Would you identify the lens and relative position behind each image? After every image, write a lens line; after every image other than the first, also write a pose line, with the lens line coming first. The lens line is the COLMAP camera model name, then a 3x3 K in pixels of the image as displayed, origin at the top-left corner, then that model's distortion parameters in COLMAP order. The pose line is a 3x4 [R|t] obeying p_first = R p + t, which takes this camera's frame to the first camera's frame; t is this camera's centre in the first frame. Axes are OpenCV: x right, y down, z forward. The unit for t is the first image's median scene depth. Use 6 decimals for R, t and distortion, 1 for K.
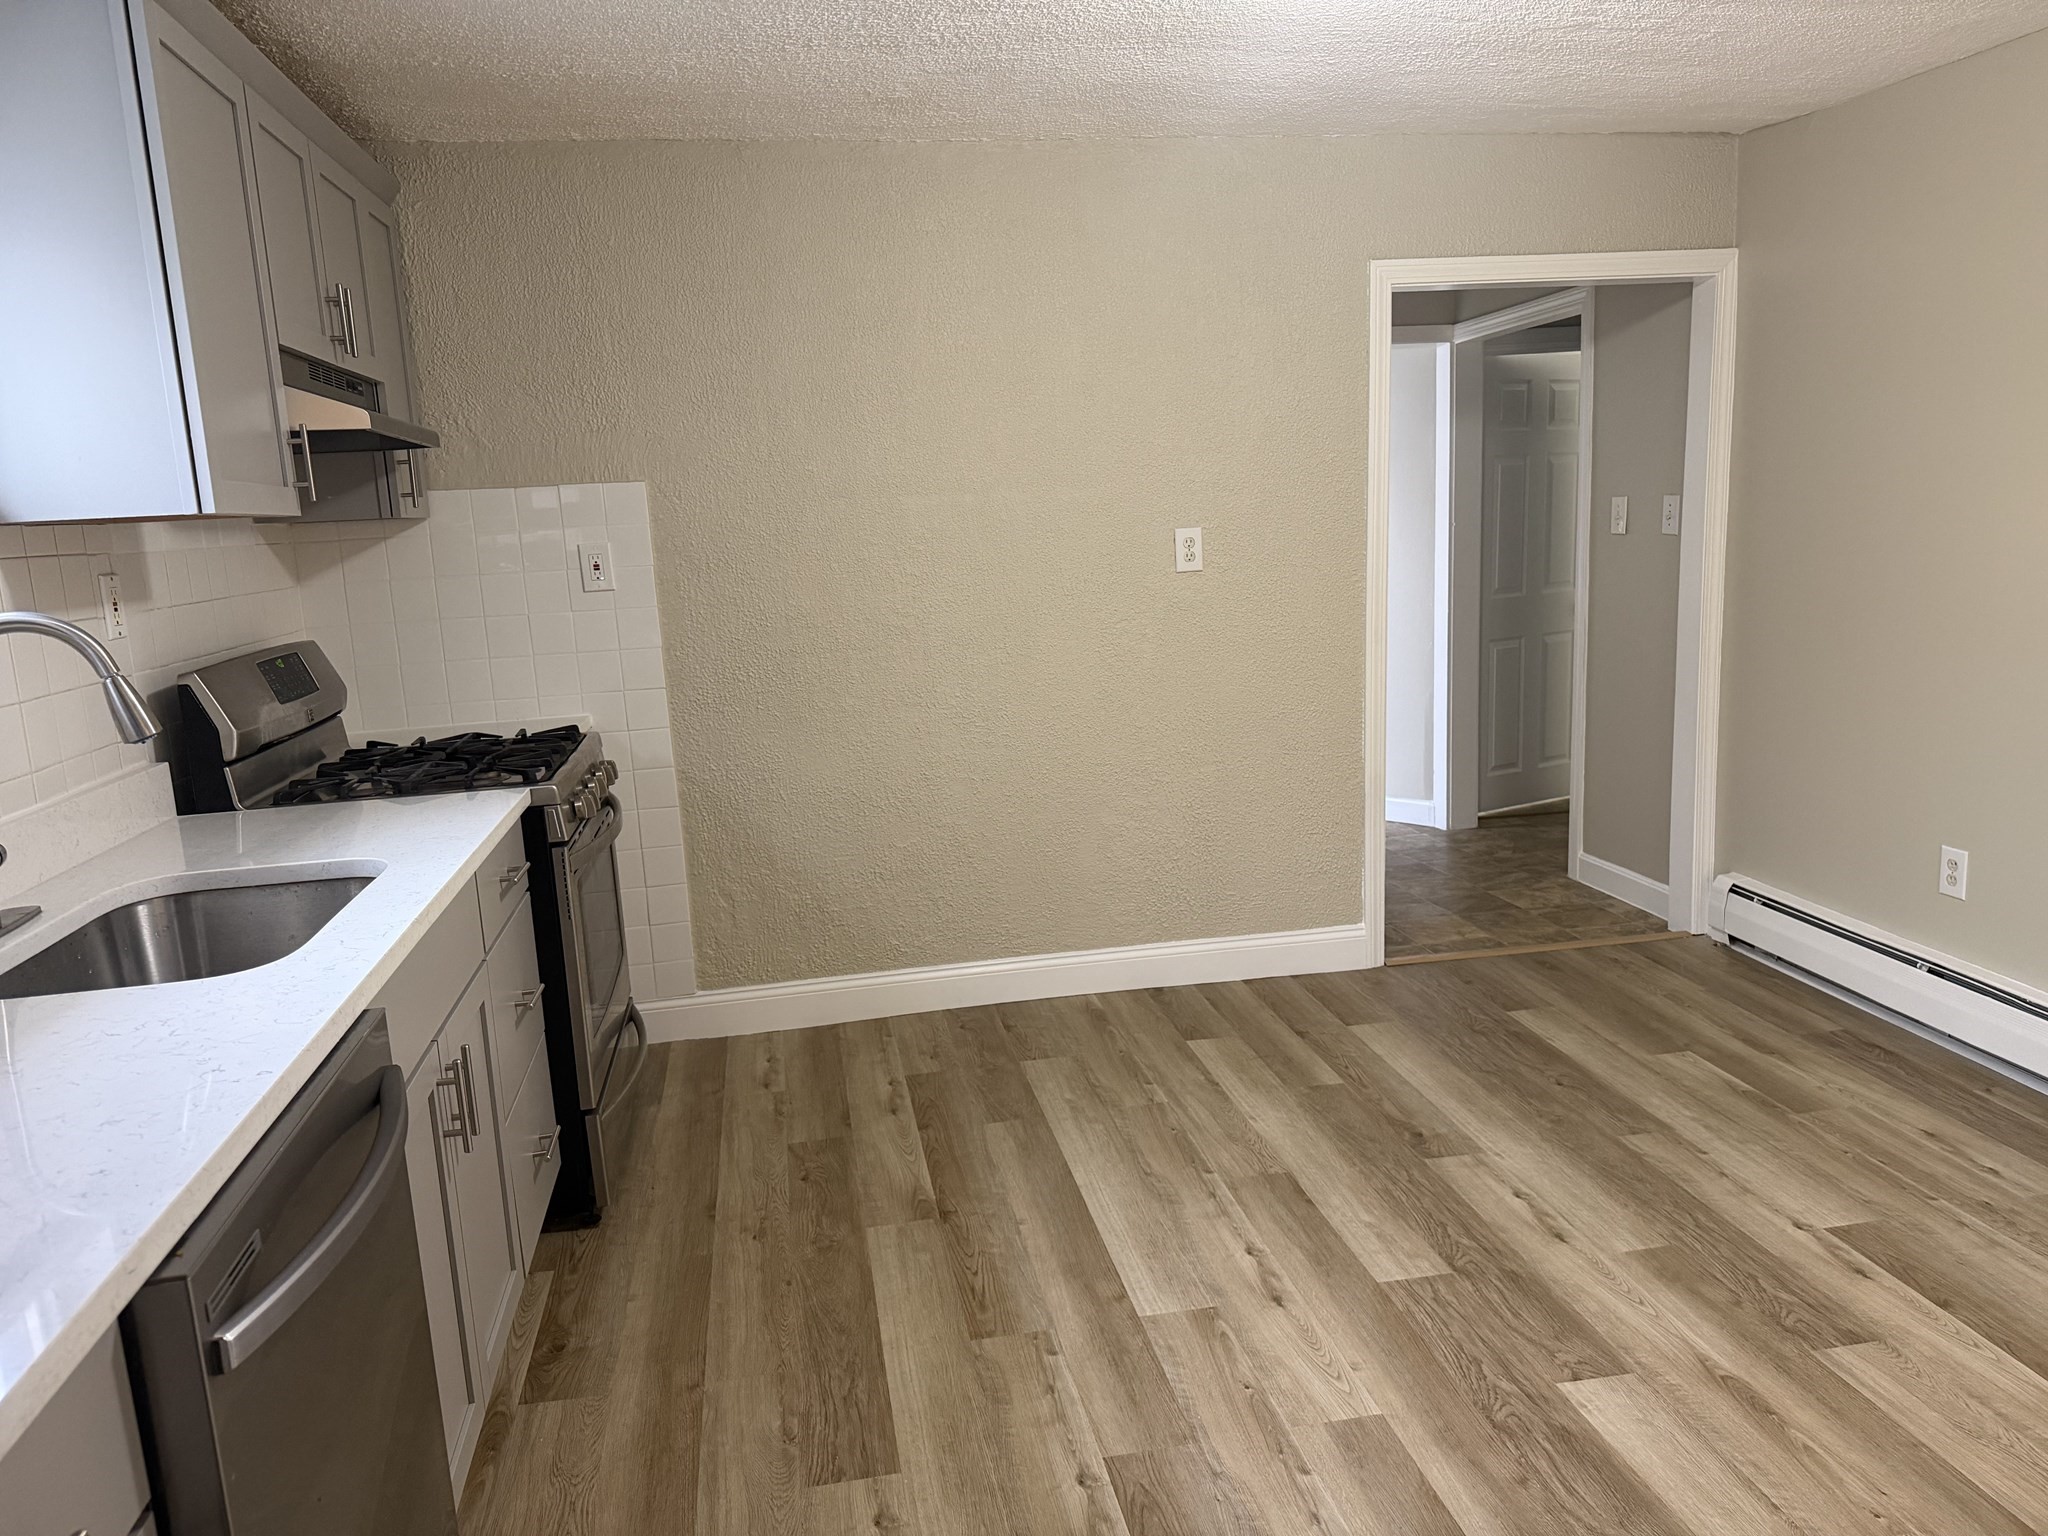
lens RADIAL K [[1434.3, 0, 1029.0], [0, 1434.3, 771.5], [0, 0, 1]] dist [0.108204, -0.163227]
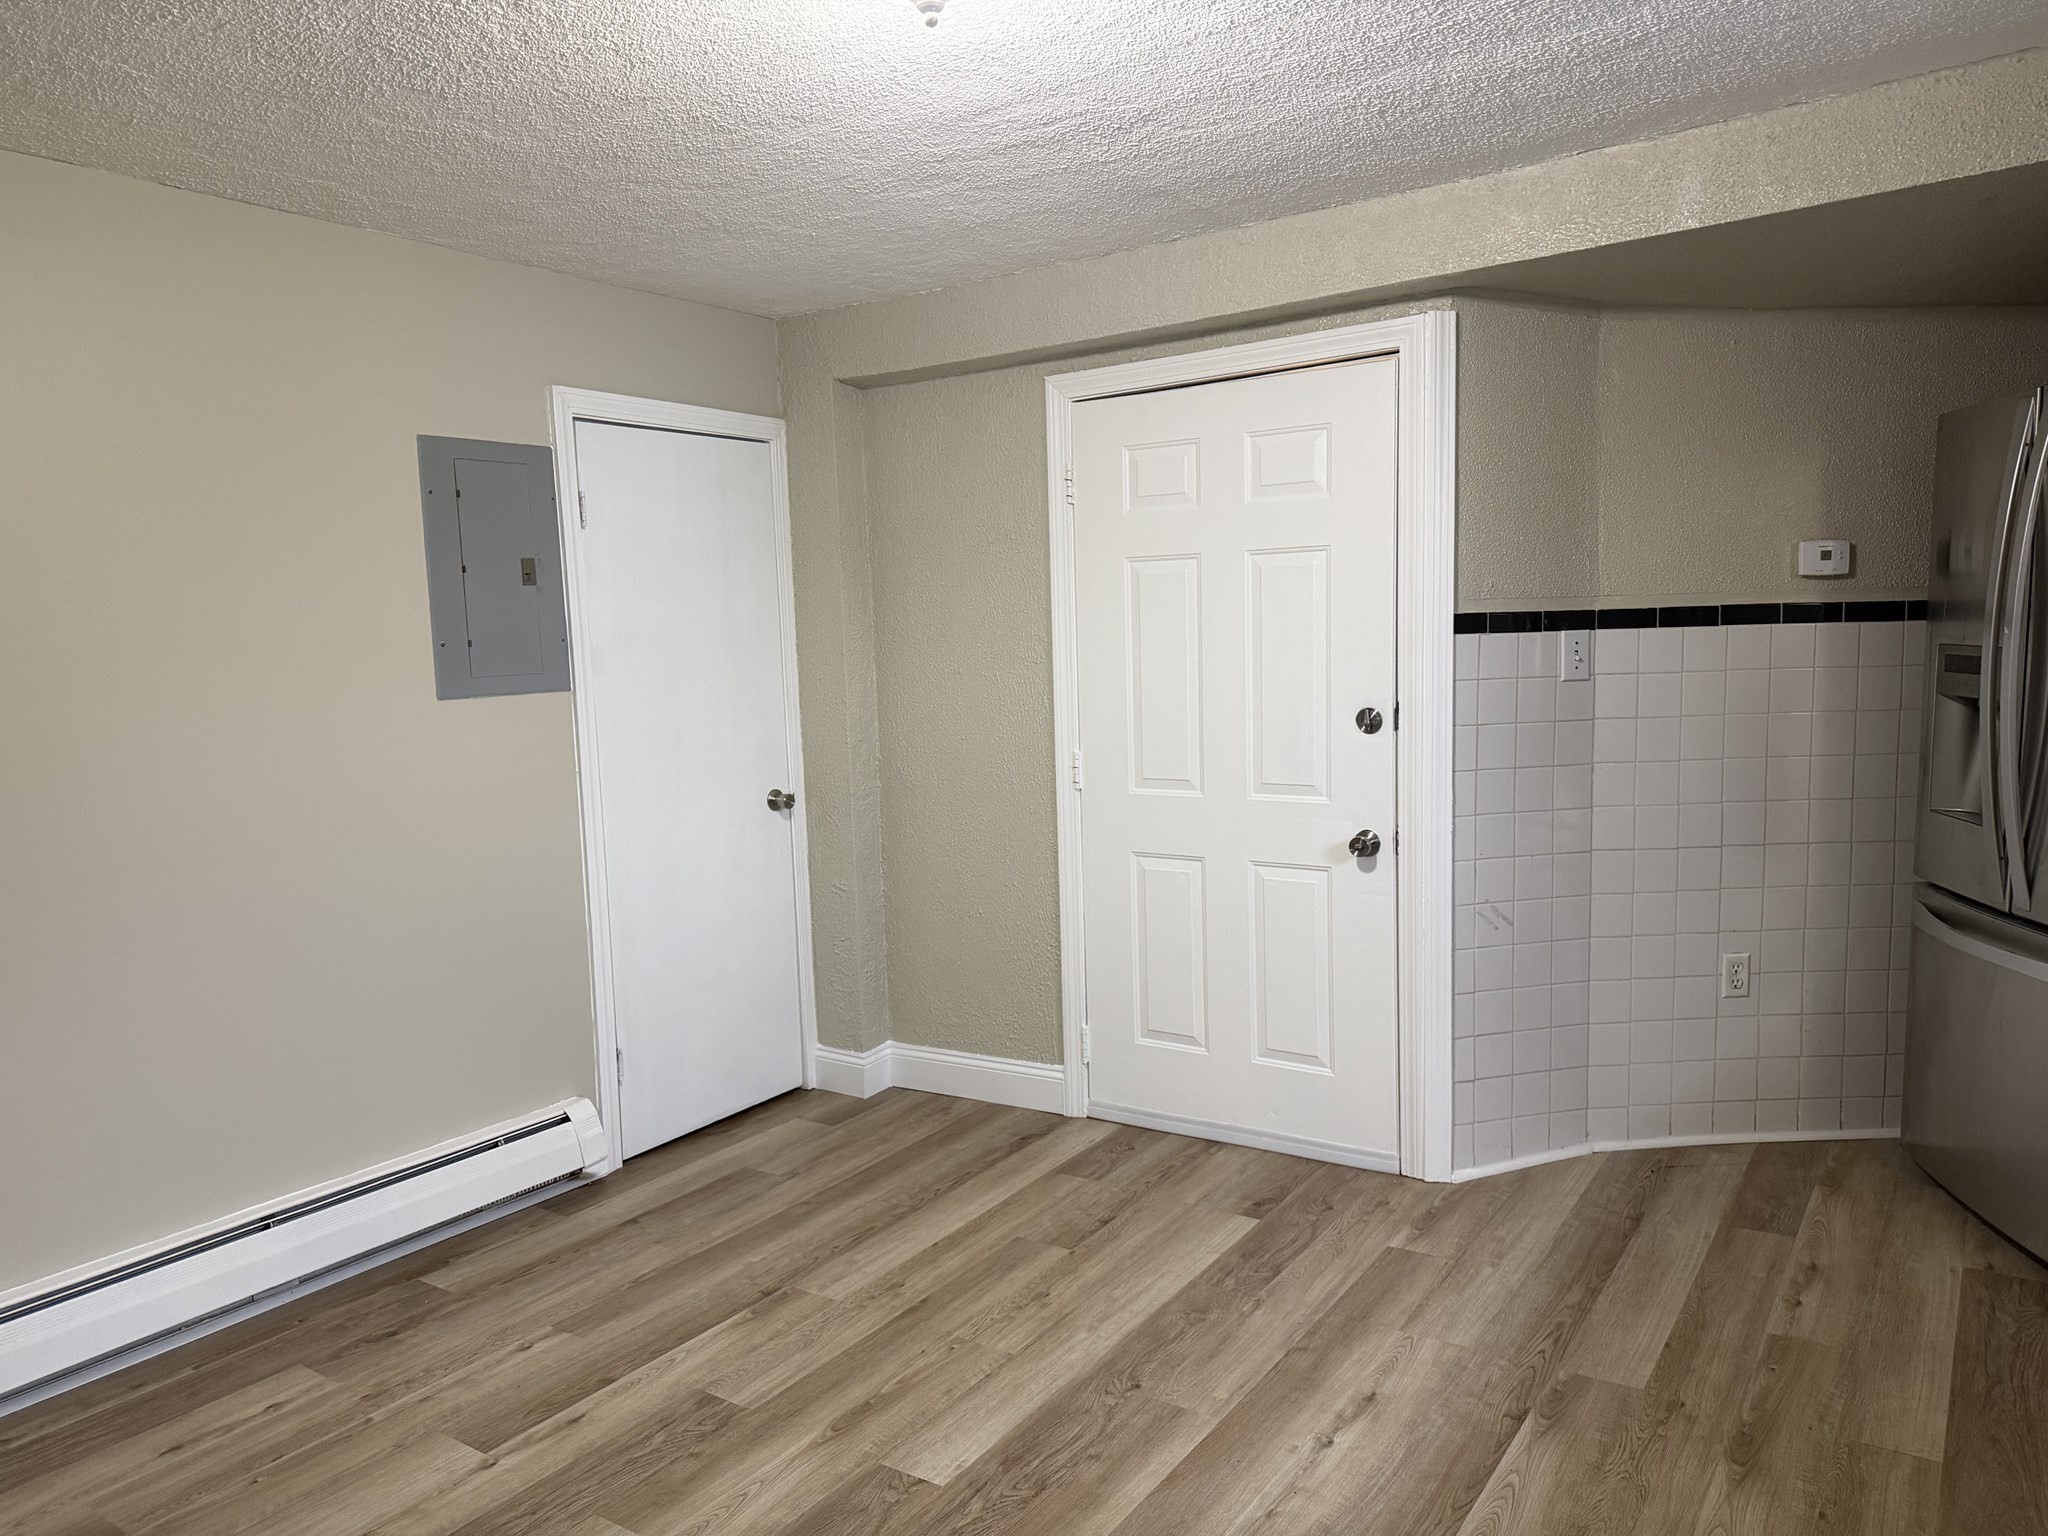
lens RADIAL K [[1434.3, 0, 1029.0], [0, 1434.3, 771.5], [0, 0, 1]] dist [0.108204, -0.163227]
pose [[-0.707791, -0.006402, 0.706393, -0.312993], [0.192297, 0.960452, 0.201382, -0.199572], [-0.679746, 0.278373, -0.678568, 1.186890]]
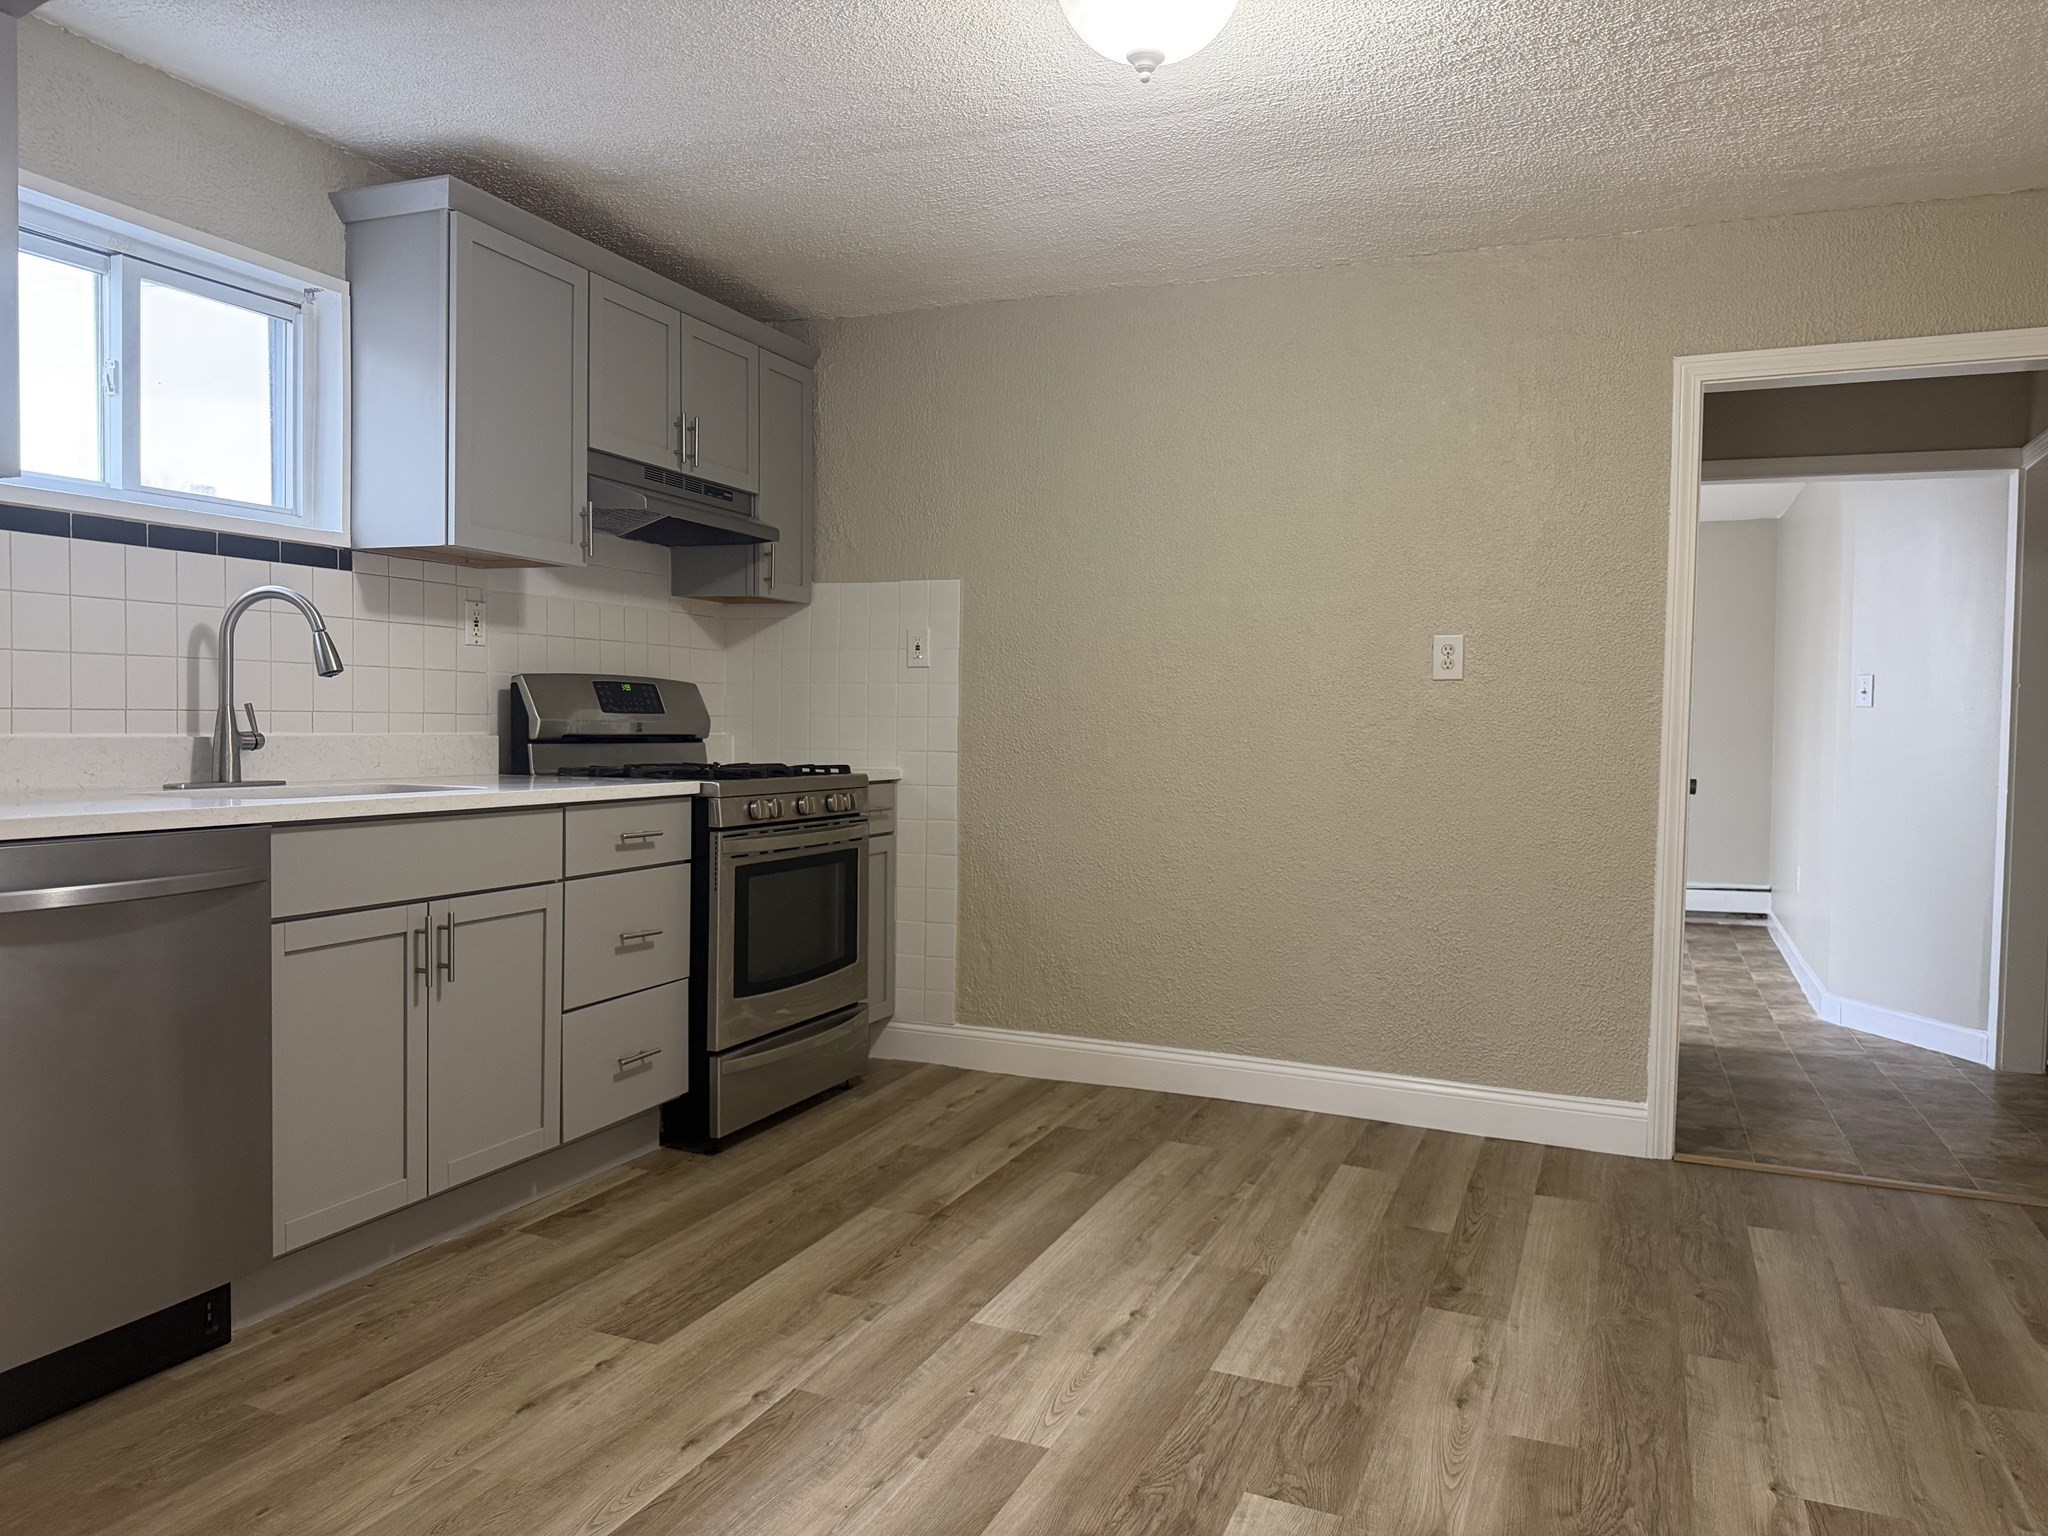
lens RADIAL K [[1434.3, 0, 1029.0], [0, 1434.3, 771.5], [0, 0, 1]] dist [0.108204, -0.163227]
pose [[0.834347, 0.082762, -0.544991, 0.551948], [-0.155106, 0.983968, -0.088032, 0.065091], [0.528968, 0.157980, 0.833808, 0.086947]]
